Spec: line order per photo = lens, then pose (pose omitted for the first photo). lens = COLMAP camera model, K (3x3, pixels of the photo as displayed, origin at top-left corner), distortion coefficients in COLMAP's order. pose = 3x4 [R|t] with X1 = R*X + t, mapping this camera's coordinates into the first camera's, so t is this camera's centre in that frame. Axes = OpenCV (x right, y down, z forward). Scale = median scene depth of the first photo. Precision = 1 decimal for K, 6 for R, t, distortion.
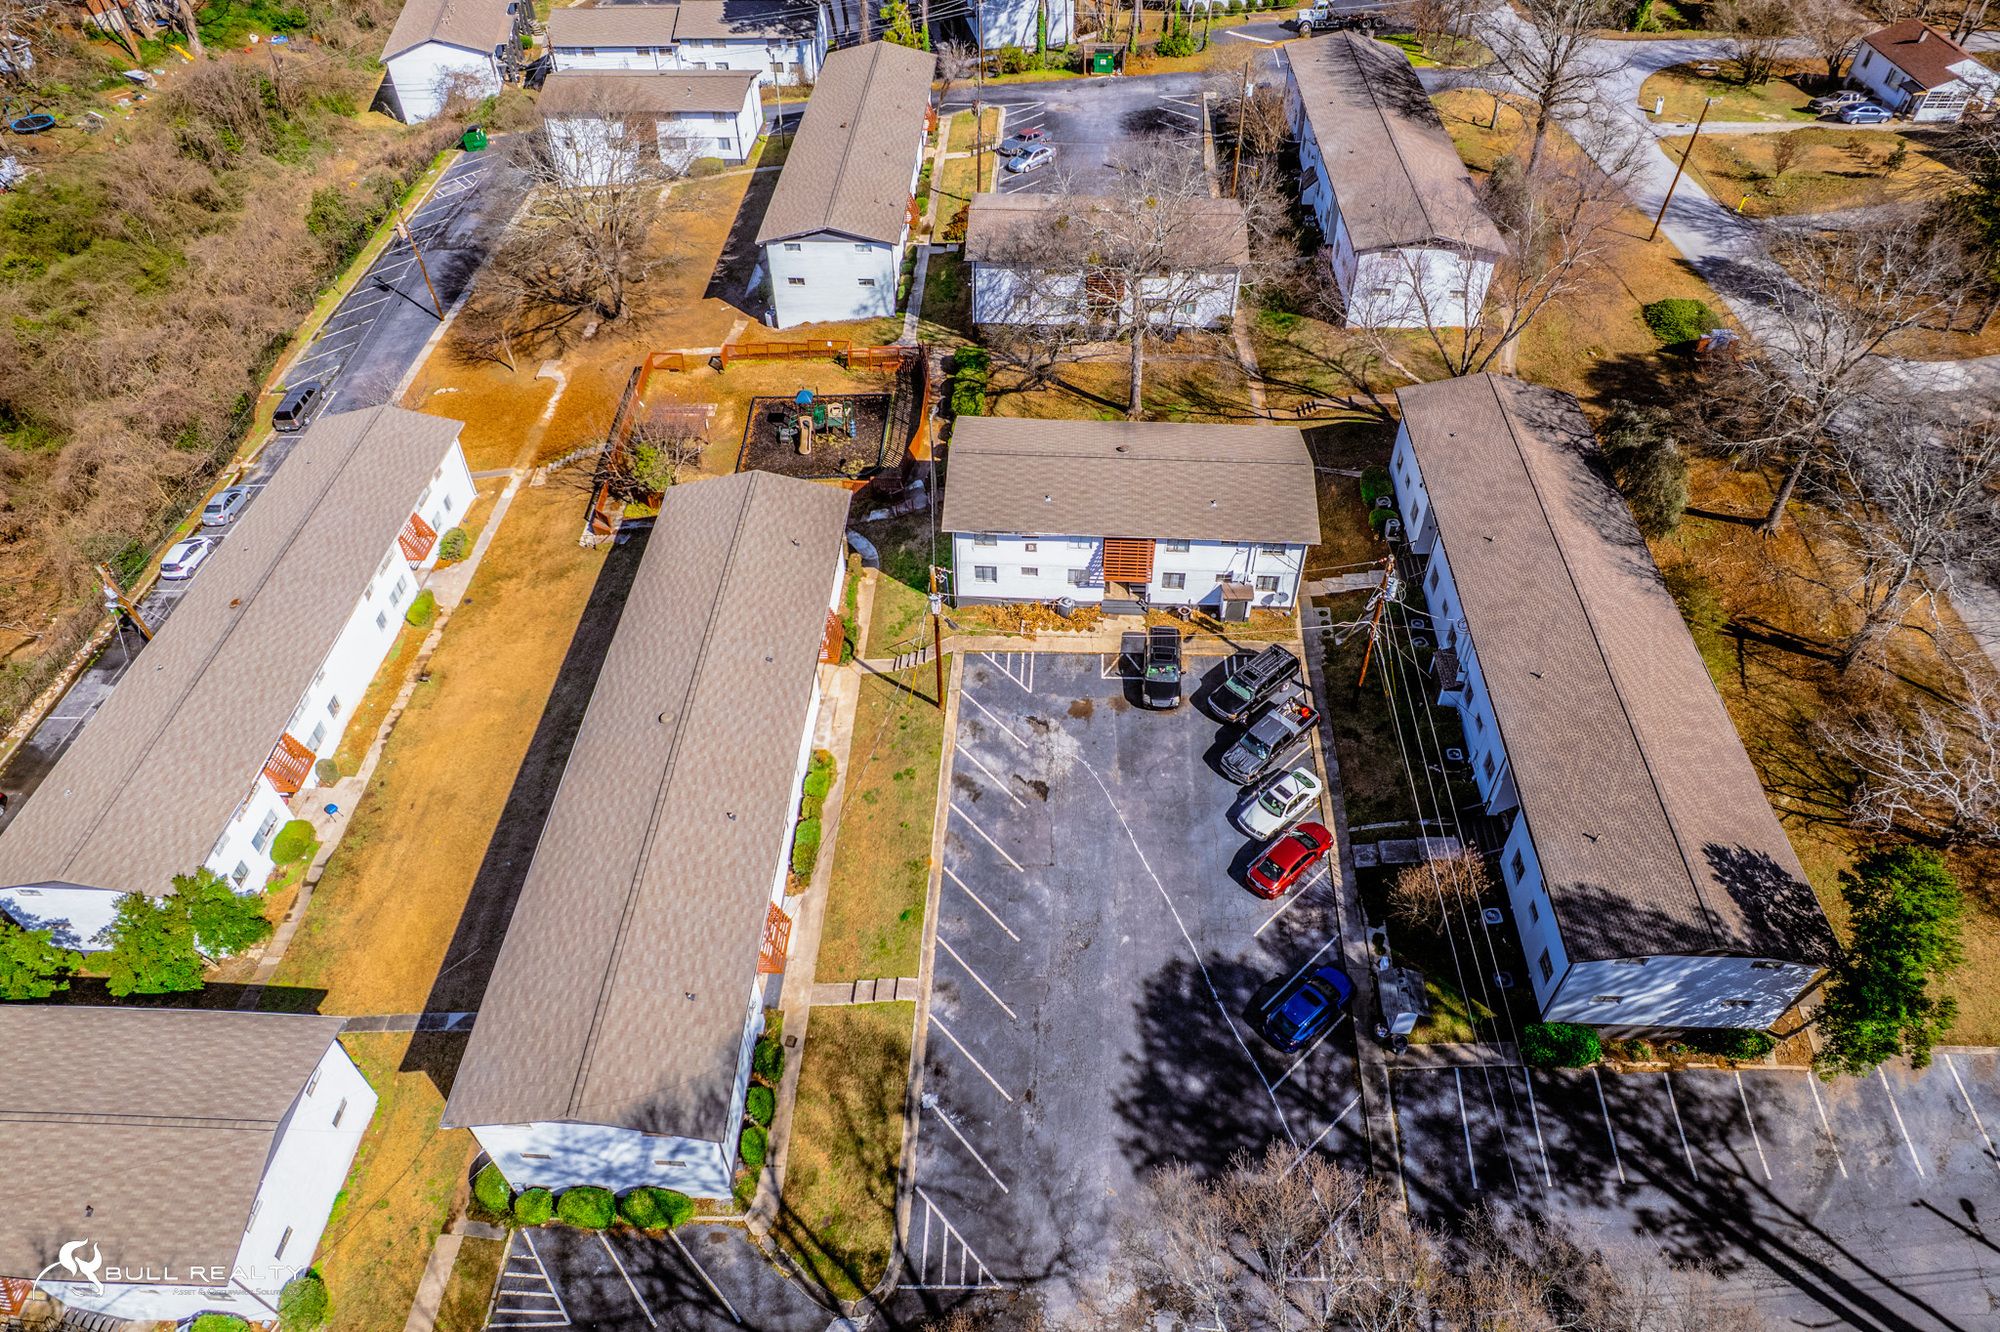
lens RADIAL K [[1290.8, 0, 1000.0], [0, 1290.8, 666.0], [0, 0, 1]] dist [-0.086411, 0.078064]
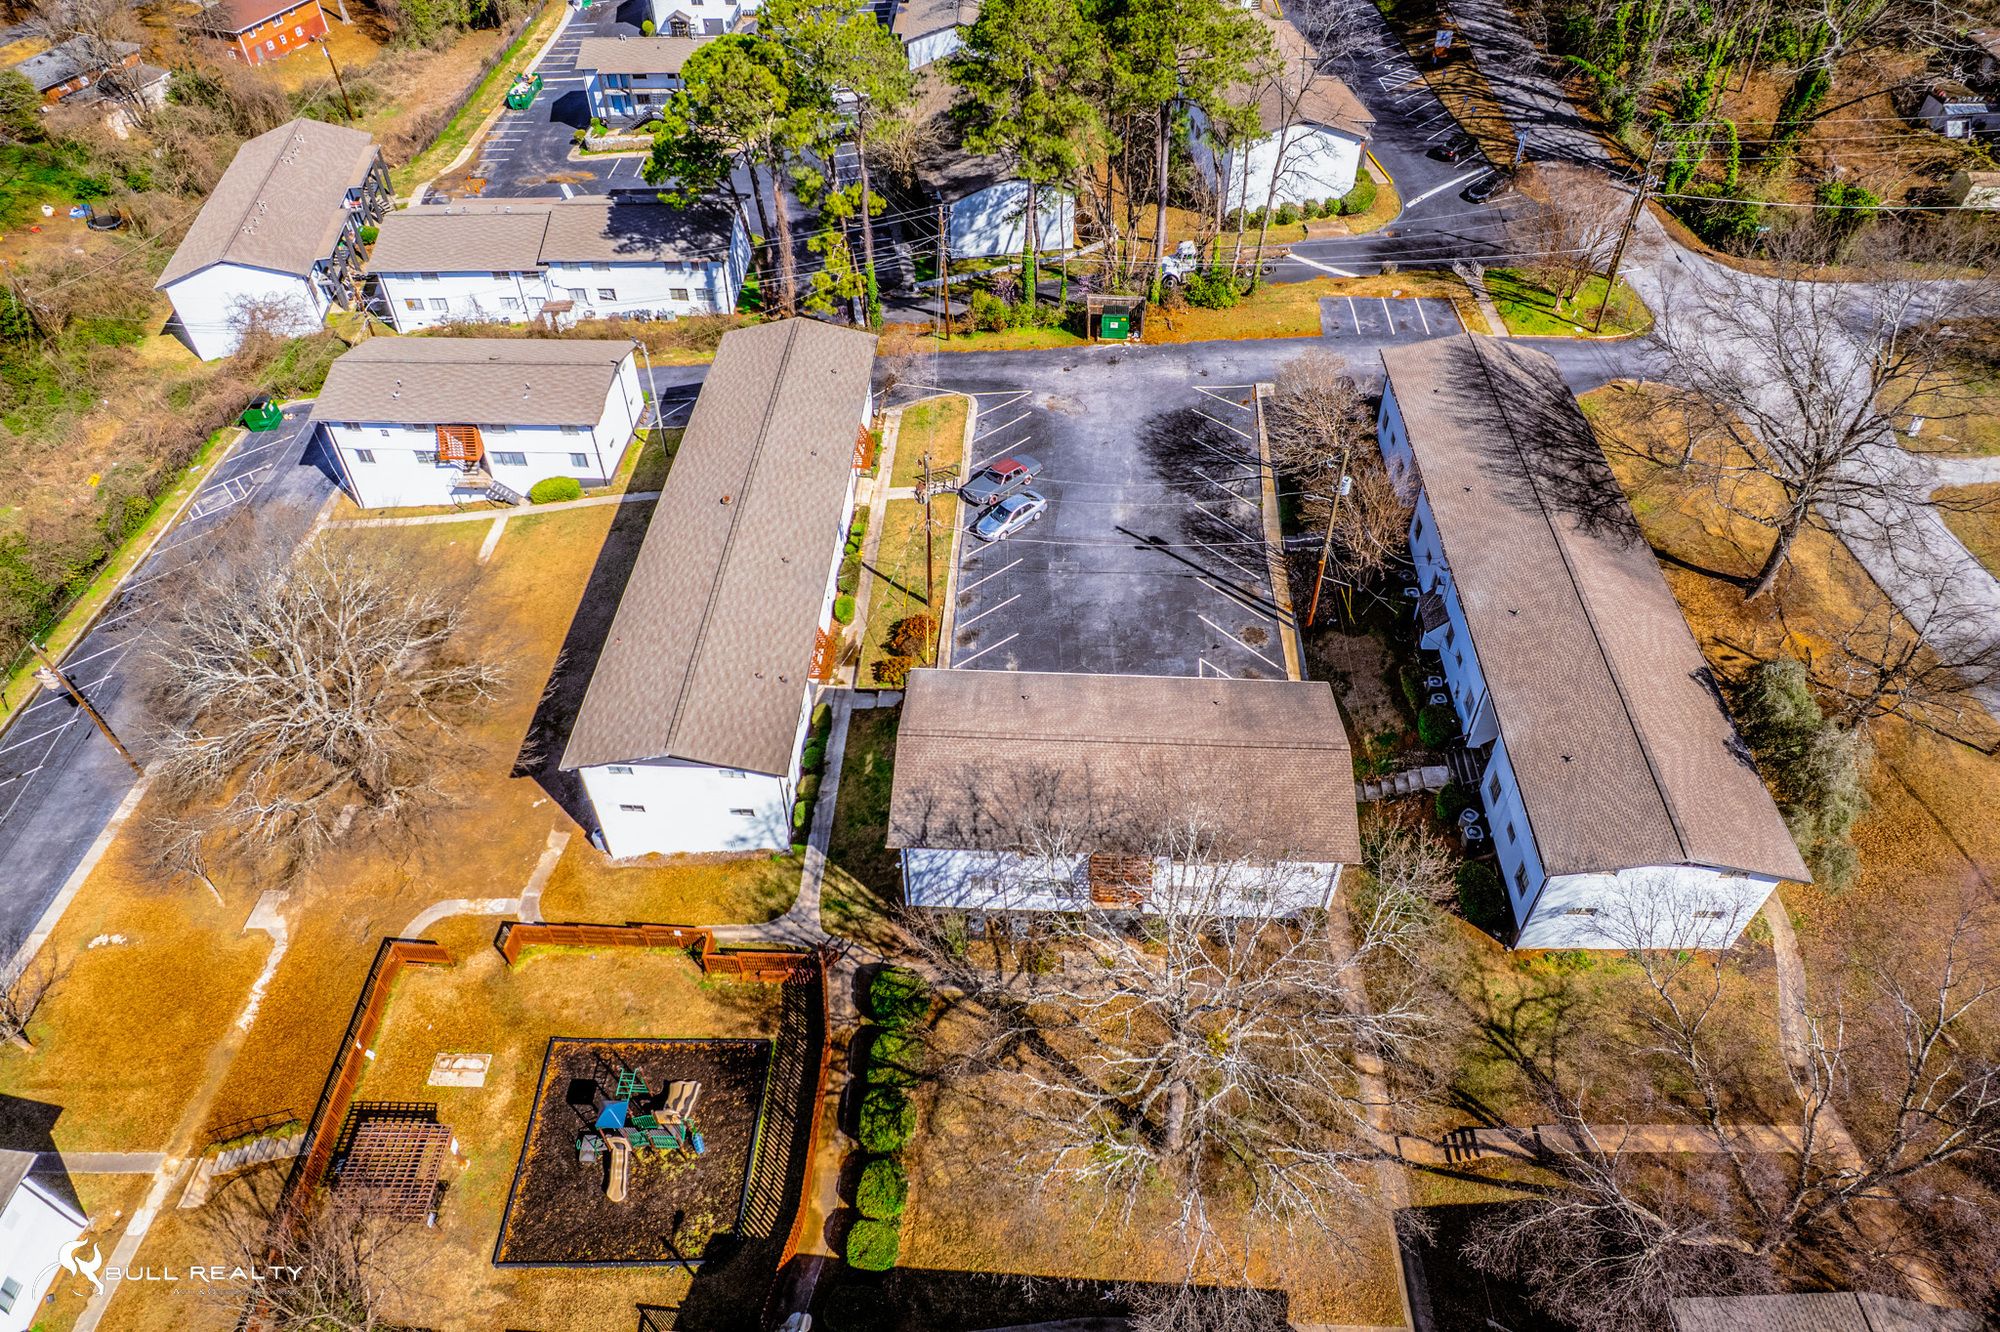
lens RADIAL K [[1290.8, 0, 1000.0], [0, 1290.8, 666.0], [0, 0, 1]] dist [-0.086411, 0.078064]
pose [[0.999994, 0.001280, -0.003104, 0.024805], [-0.001300, 0.999979, -0.006293, -0.360732], [0.003096, 0.006297, 0.999975, 0.358555]]
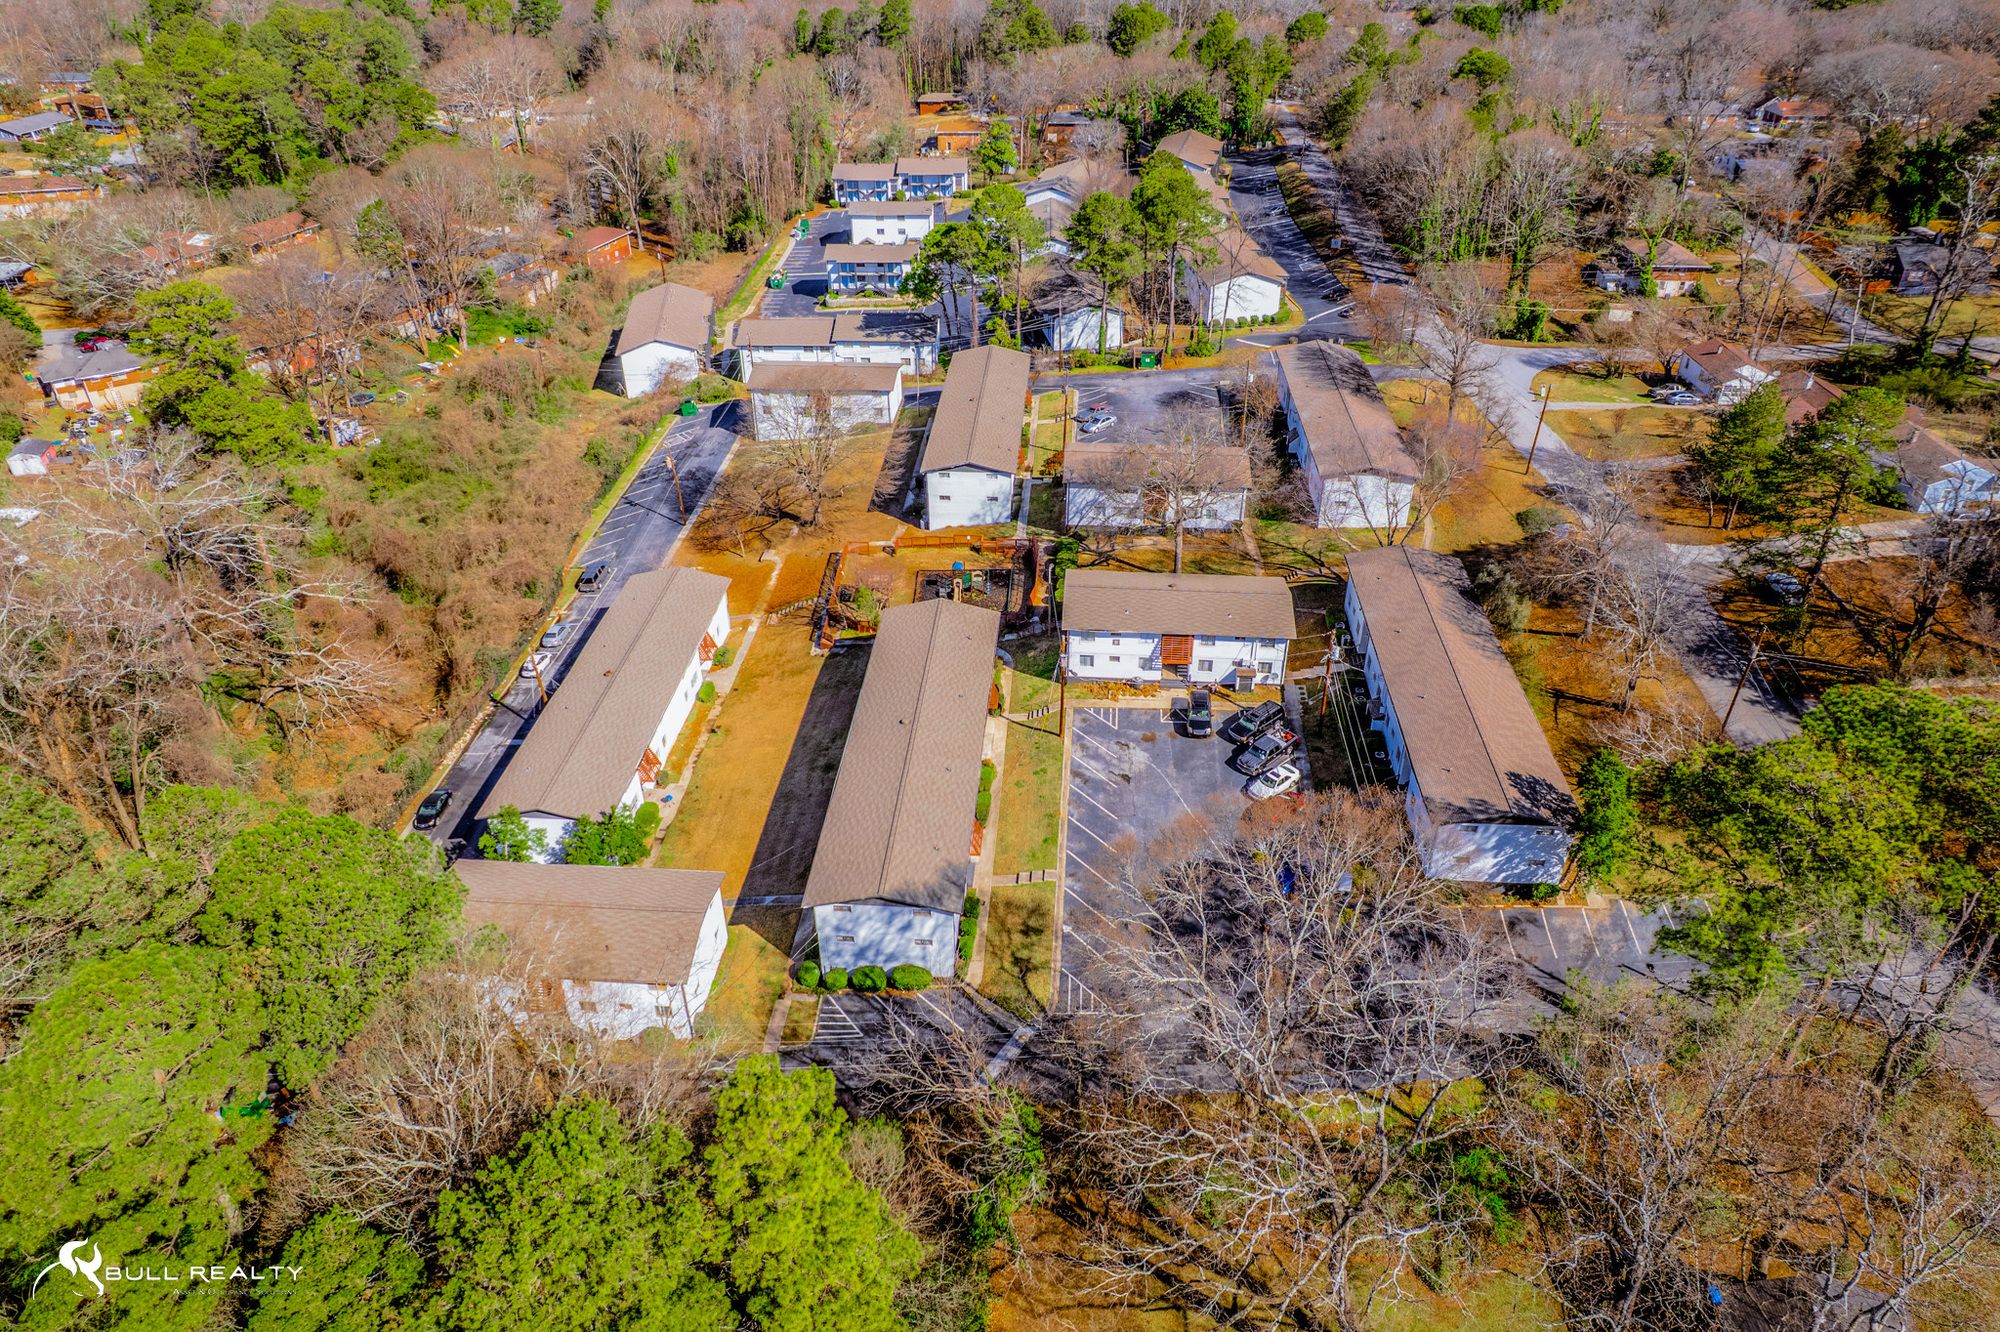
lens RADIAL K [[1290.8, 0, 1000.0], [0, 1290.8, 666.0], [0, 0, 1]] dist [-0.086411, 0.078064]
pose [[0.999702, 0.011618, -0.021460, -0.060382], [-0.015856, 0.977721, -0.209311, 0.193786], [0.018550, 0.209589, 0.977614, -0.399430]]
